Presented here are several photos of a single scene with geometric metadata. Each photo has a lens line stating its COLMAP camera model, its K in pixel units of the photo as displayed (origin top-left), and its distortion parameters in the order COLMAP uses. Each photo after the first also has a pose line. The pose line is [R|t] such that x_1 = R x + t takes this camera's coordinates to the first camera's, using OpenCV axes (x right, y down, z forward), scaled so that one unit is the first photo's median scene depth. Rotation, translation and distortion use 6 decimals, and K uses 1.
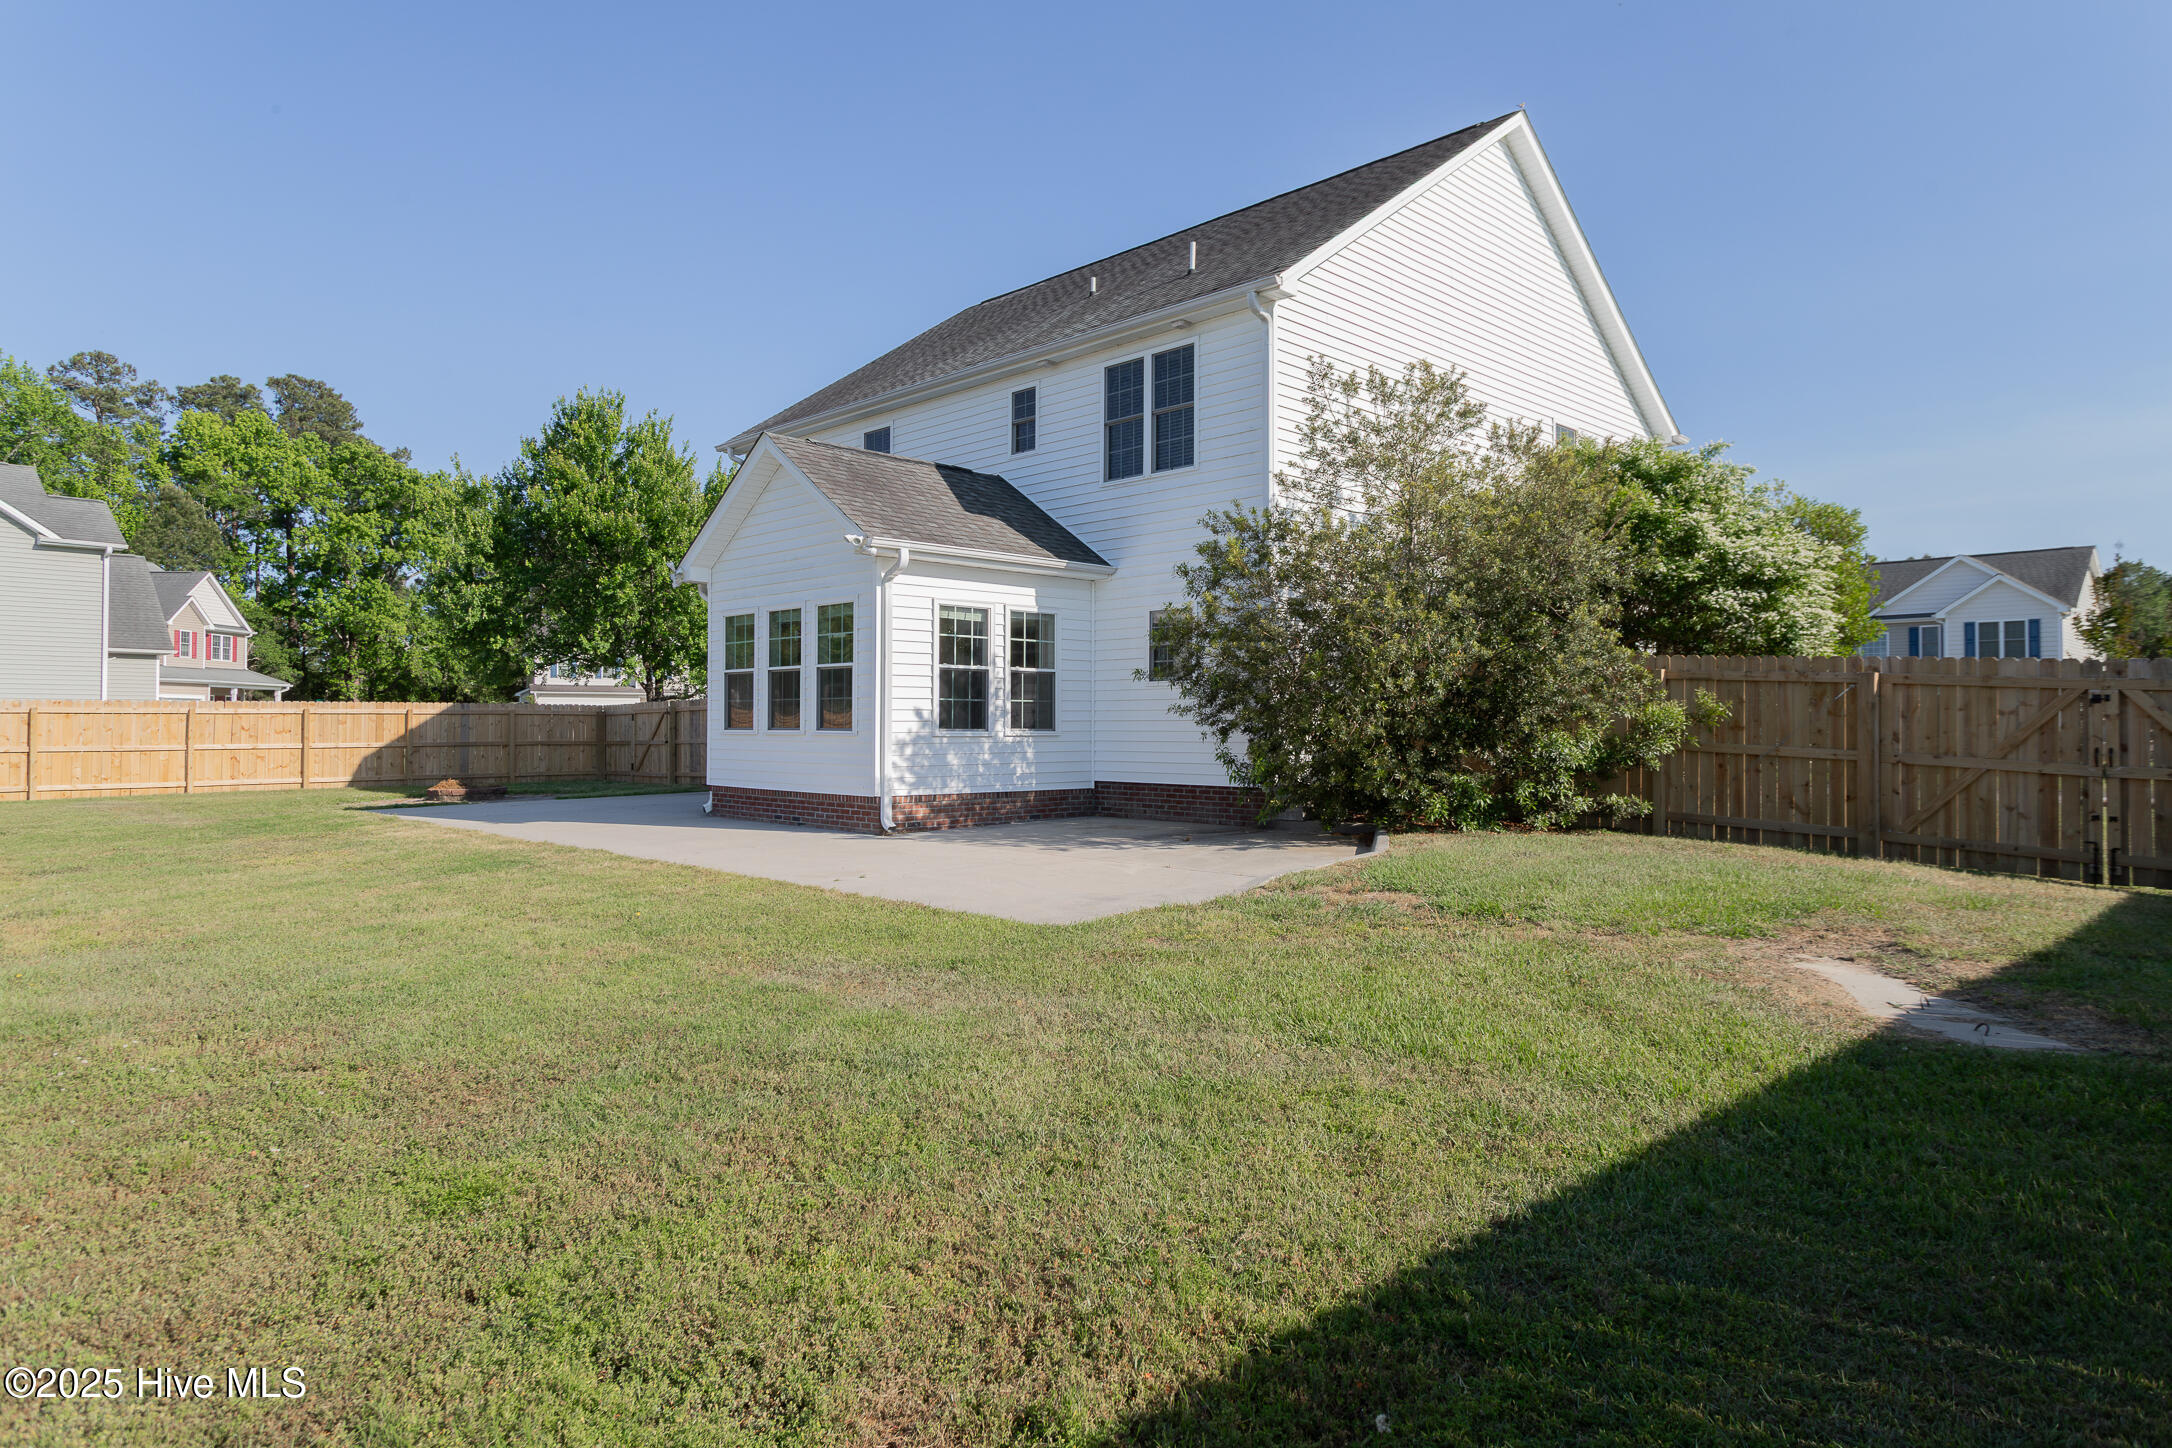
lens RADIAL K [[1293.9, 0, 1086.0], [0, 1293.9, 724.0], [0, 0, 1]] dist [-0.004062, -0.001230]
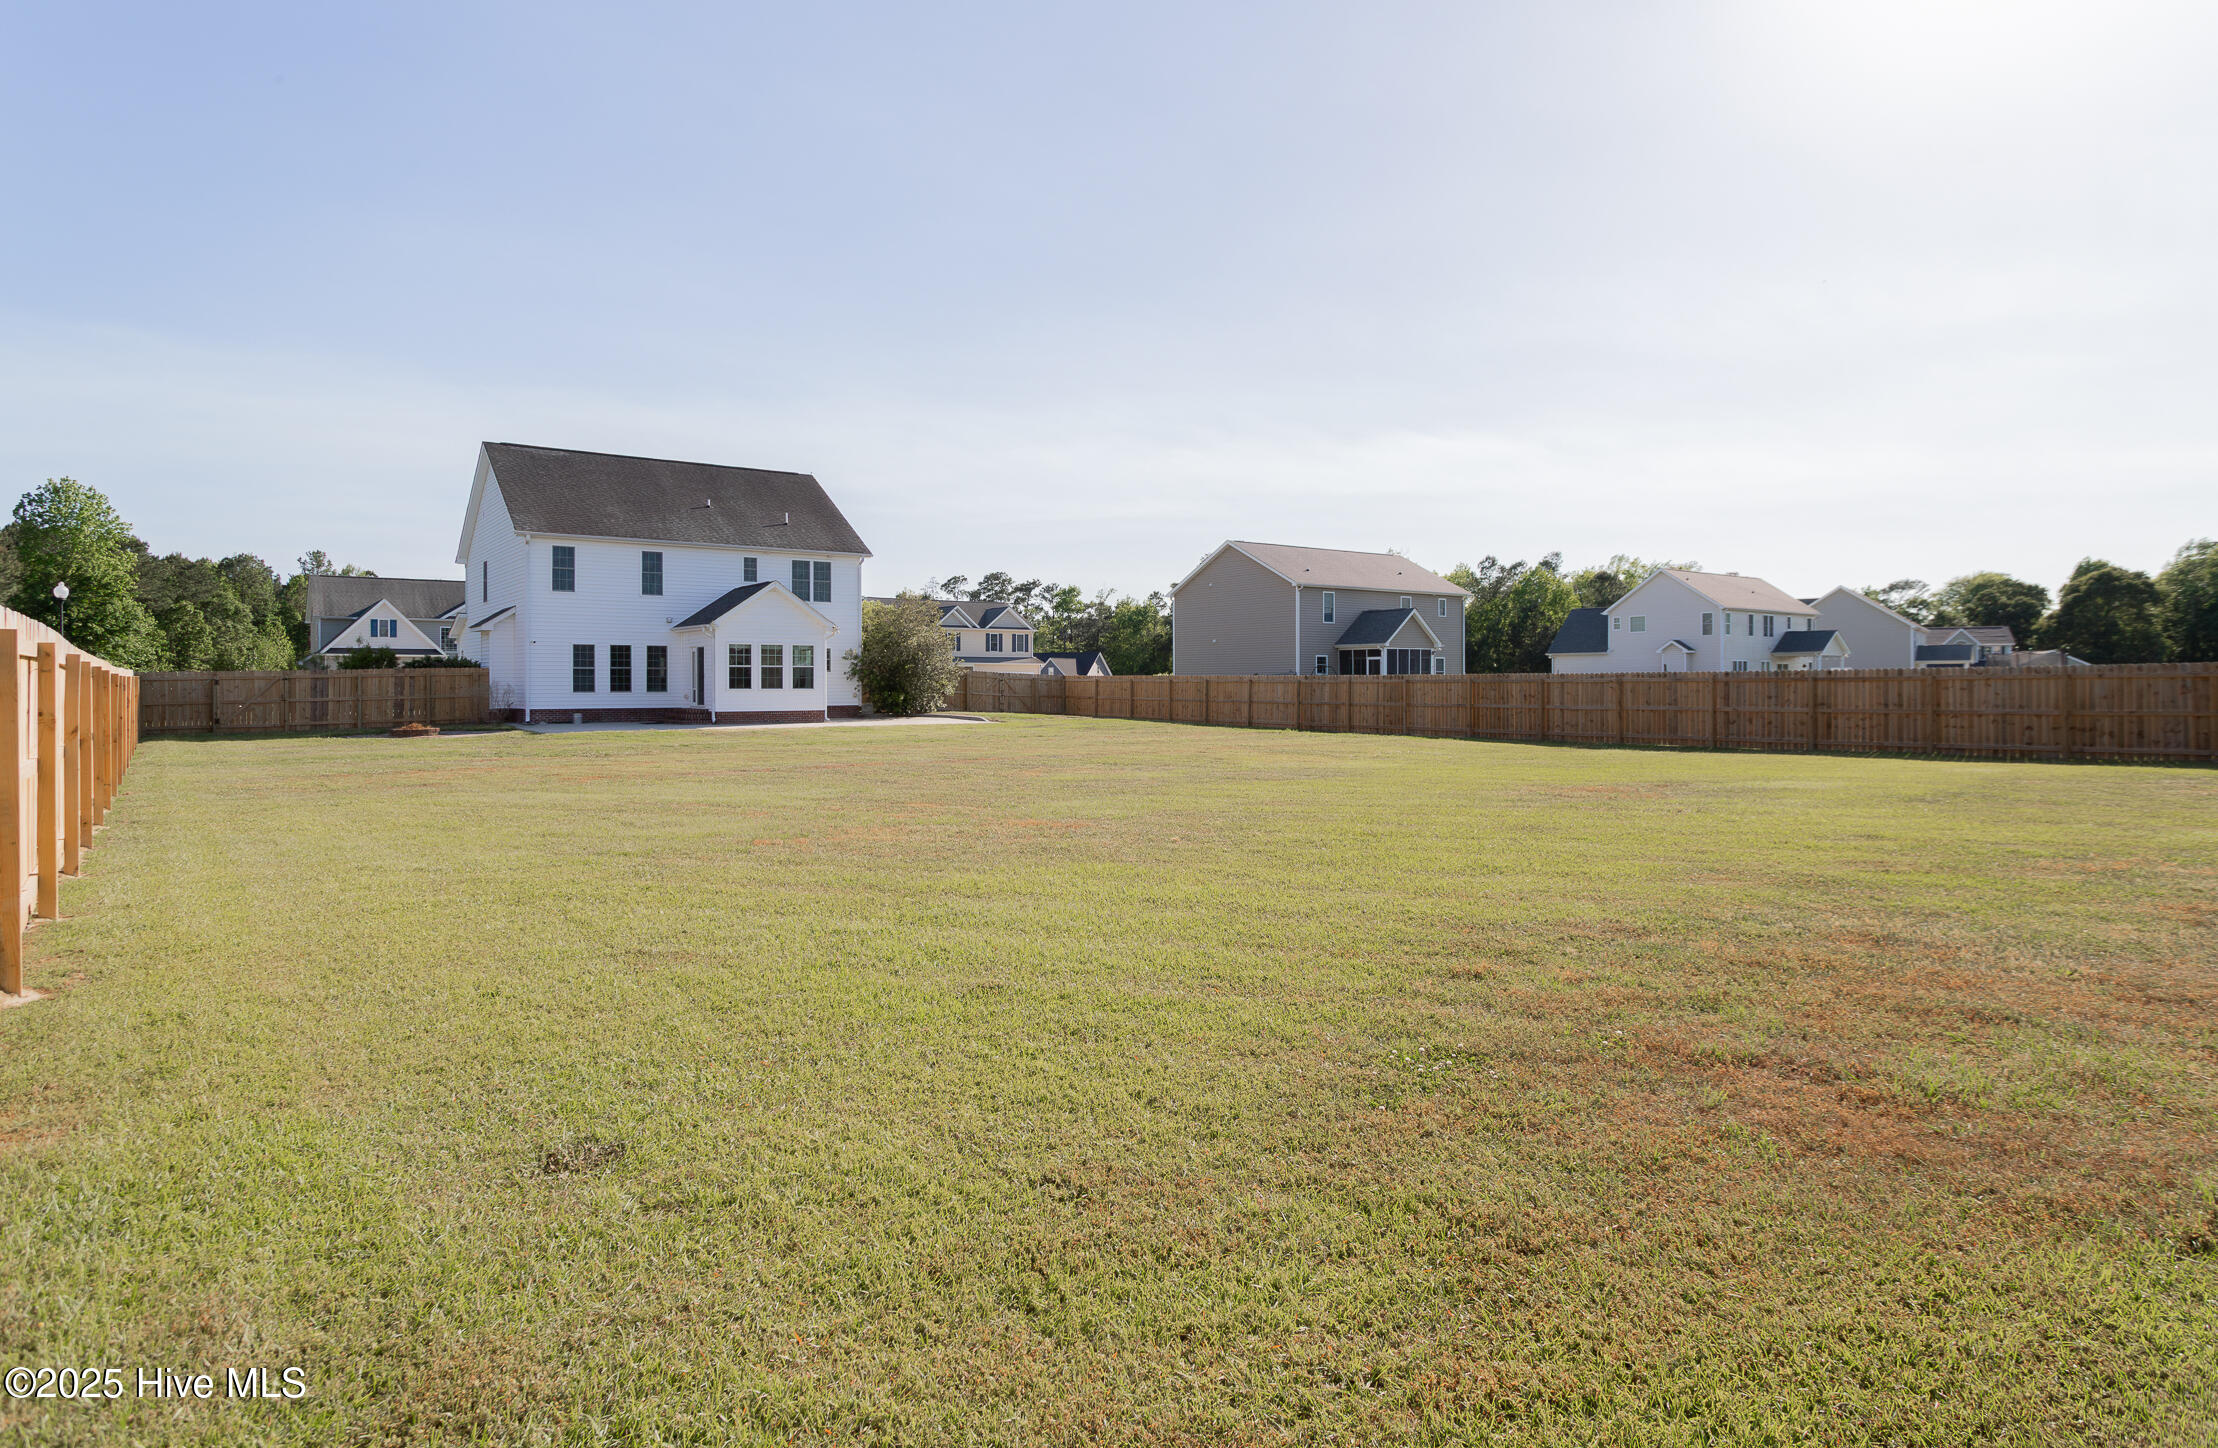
lens RADIAL K [[1253.2, 0, 1102.8], [0, 1253.2, 693.4], [0, 0, 1]] dist [-0.023911, 0.000271]
pose [[0.154878, -0.010726, 0.987875, -2.659791], [-0.000242, 0.999941, 0.010895, -0.014357], [-0.987934, -0.001926, 0.154866, -0.098418]]
